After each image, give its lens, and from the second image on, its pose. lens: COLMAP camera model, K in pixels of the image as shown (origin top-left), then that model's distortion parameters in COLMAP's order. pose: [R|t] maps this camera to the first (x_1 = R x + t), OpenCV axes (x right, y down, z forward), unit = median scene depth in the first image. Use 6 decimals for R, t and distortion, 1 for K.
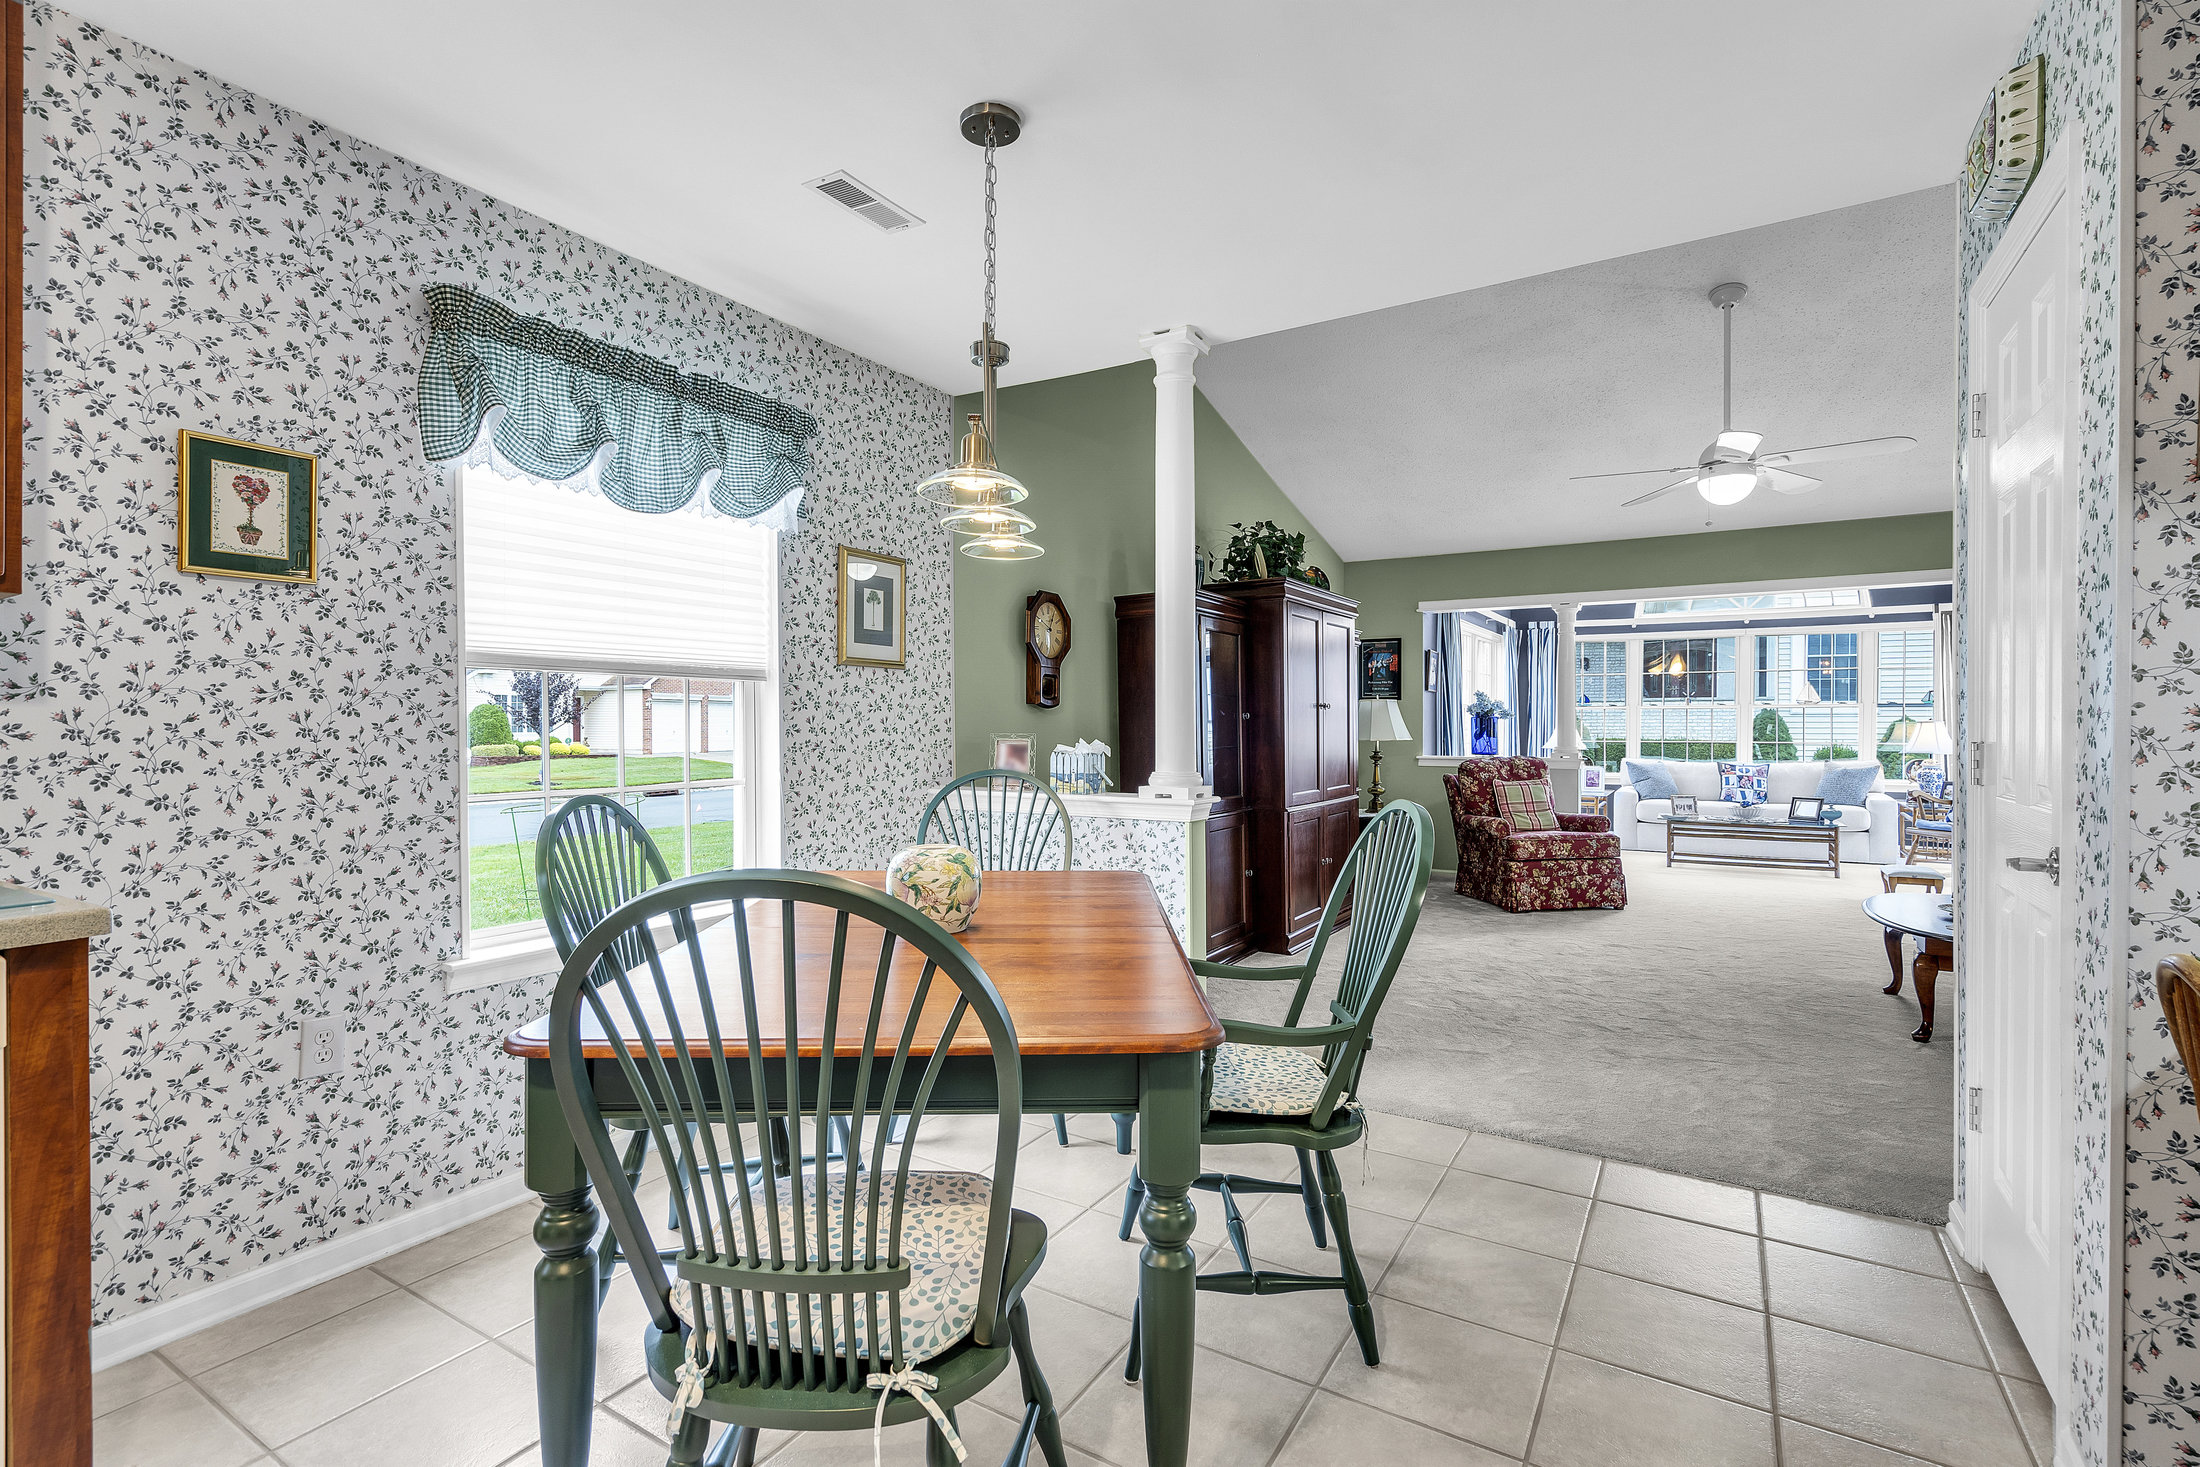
lens RADIAL K [[1002.7, 0, 1100.4], [0, 1002.7, 731.1], [0, 0, 1]] dist [-0.005642, 0.002480]
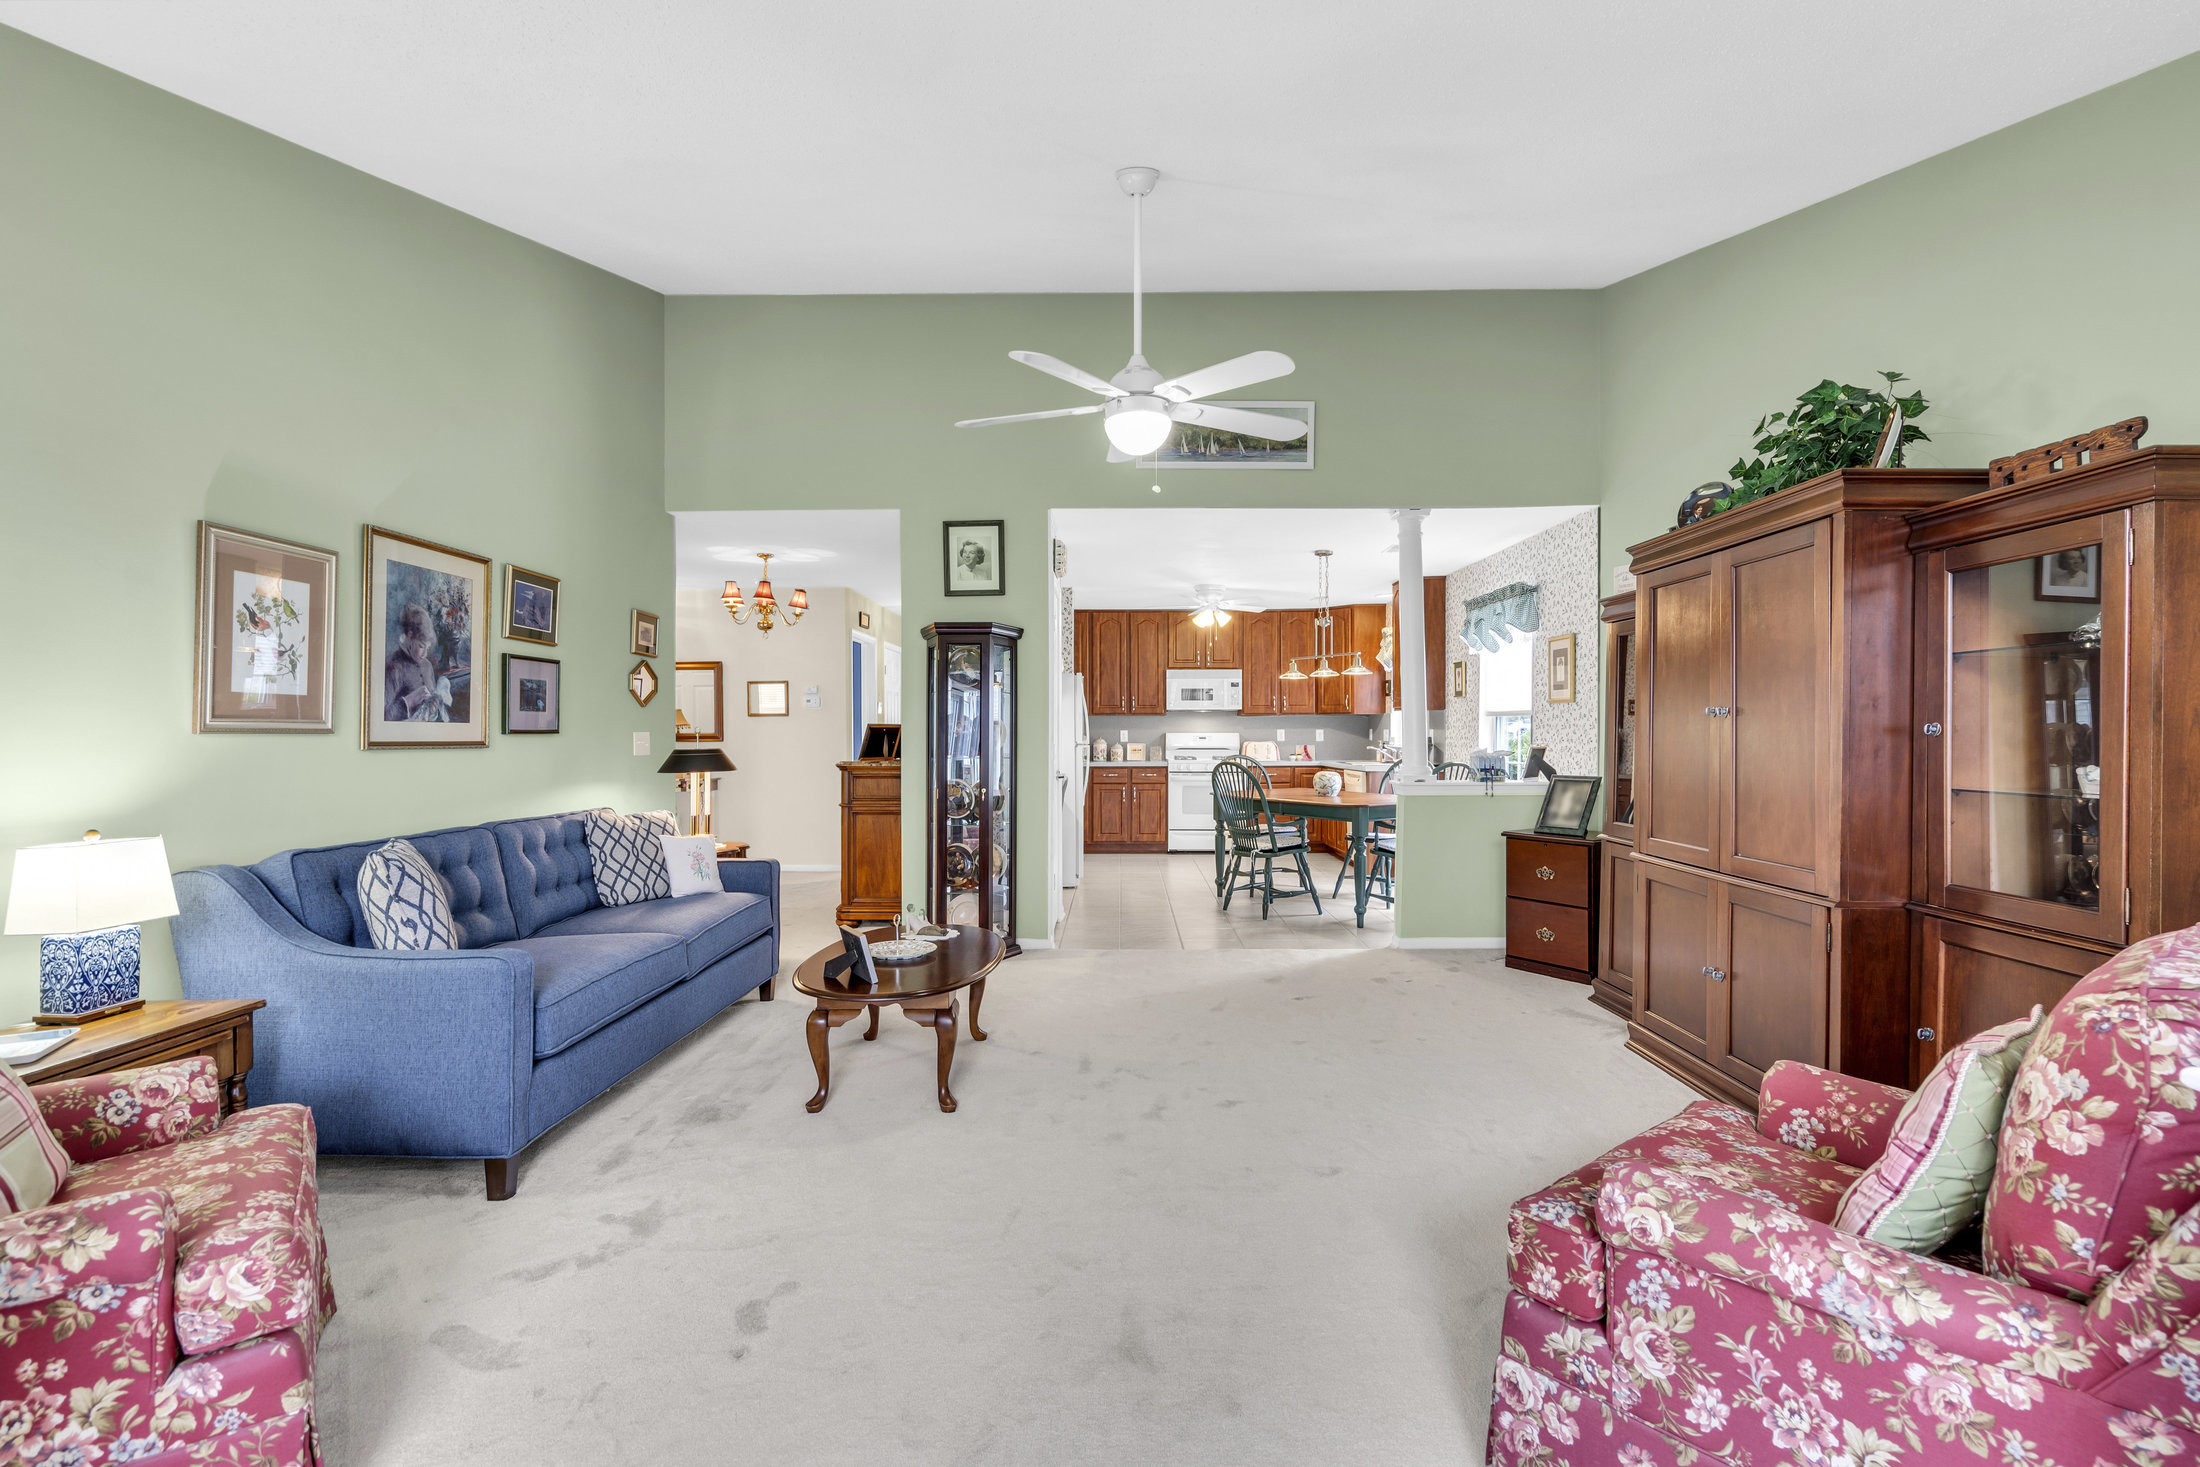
lens RADIAL K [[1002.7, 0, 1094.0], [0, 1002.7, 729.2], [0, 0, 1]] dist [-0.005642, 0.002480]
pose [[-0.864467, 0.001214, -0.502689, 1.361741], [-0.001750, 0.999984, 0.005425, -0.028364], [0.502687, 0.005569, -0.864450, 2.145379]]
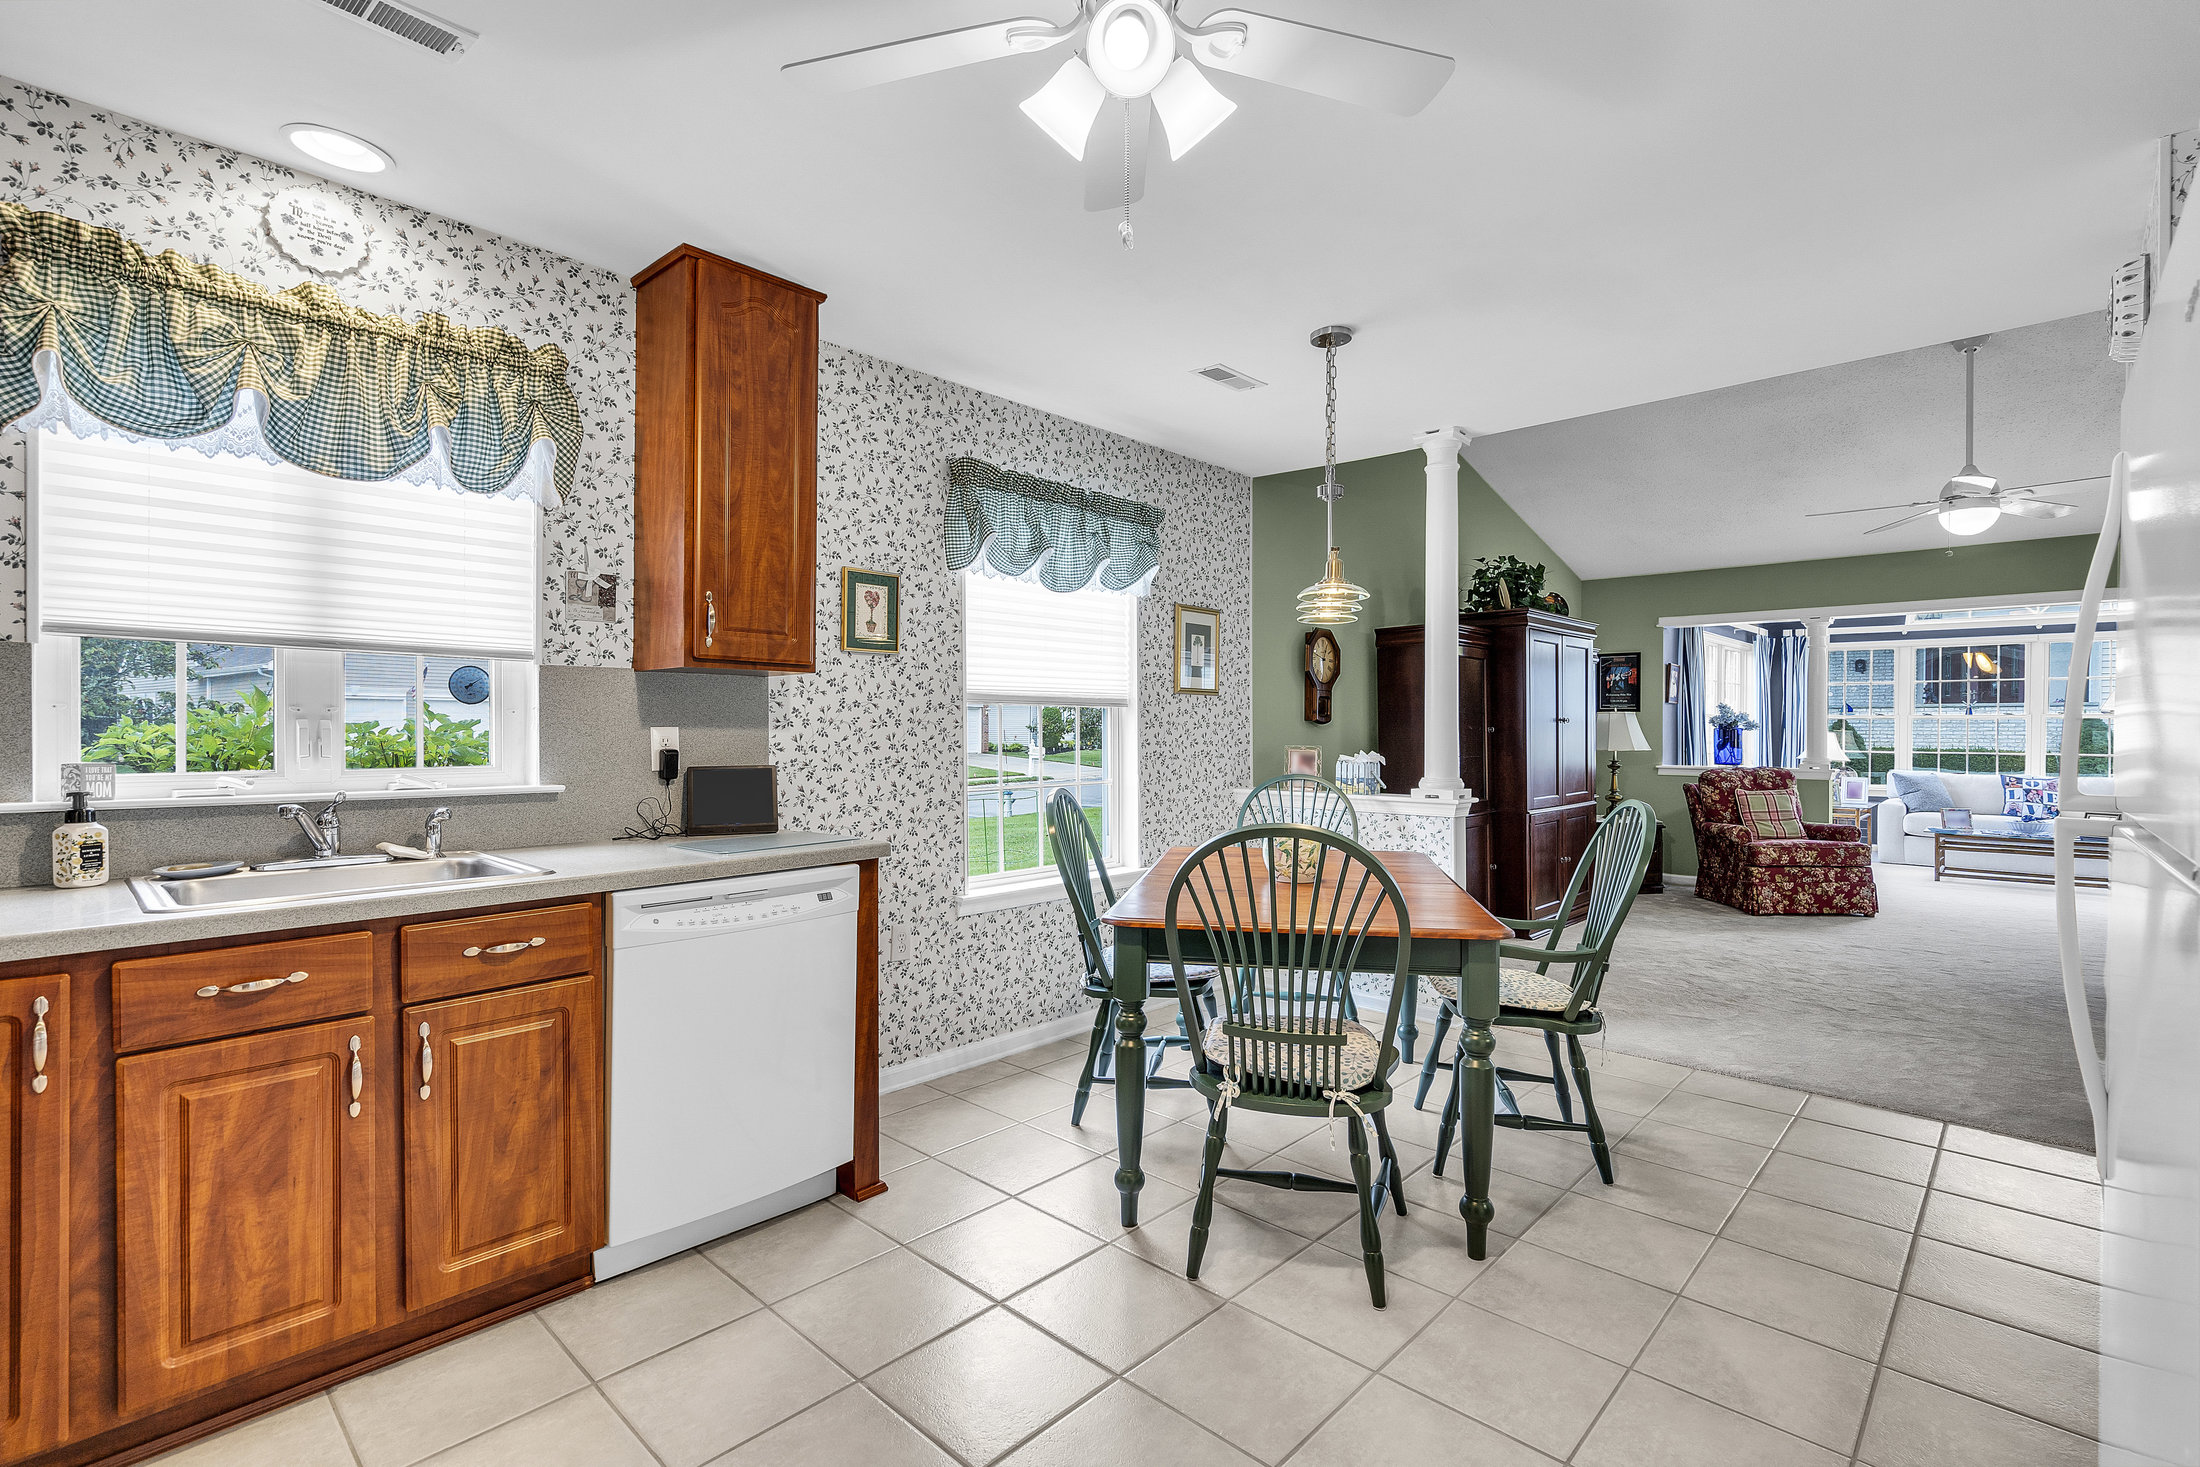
lens RADIAL K [[1002.7, 0, 1099.2], [0, 1002.7, 734.5], [0, 0, 1]] dist [-0.005642, 0.002480]
pose [[0.978577, 0.003655, -0.205850, -0.085213], [-0.003734, 0.999993, 0.000008, -0.011936], [0.205849, 0.000761, 0.978584, -0.315514]]
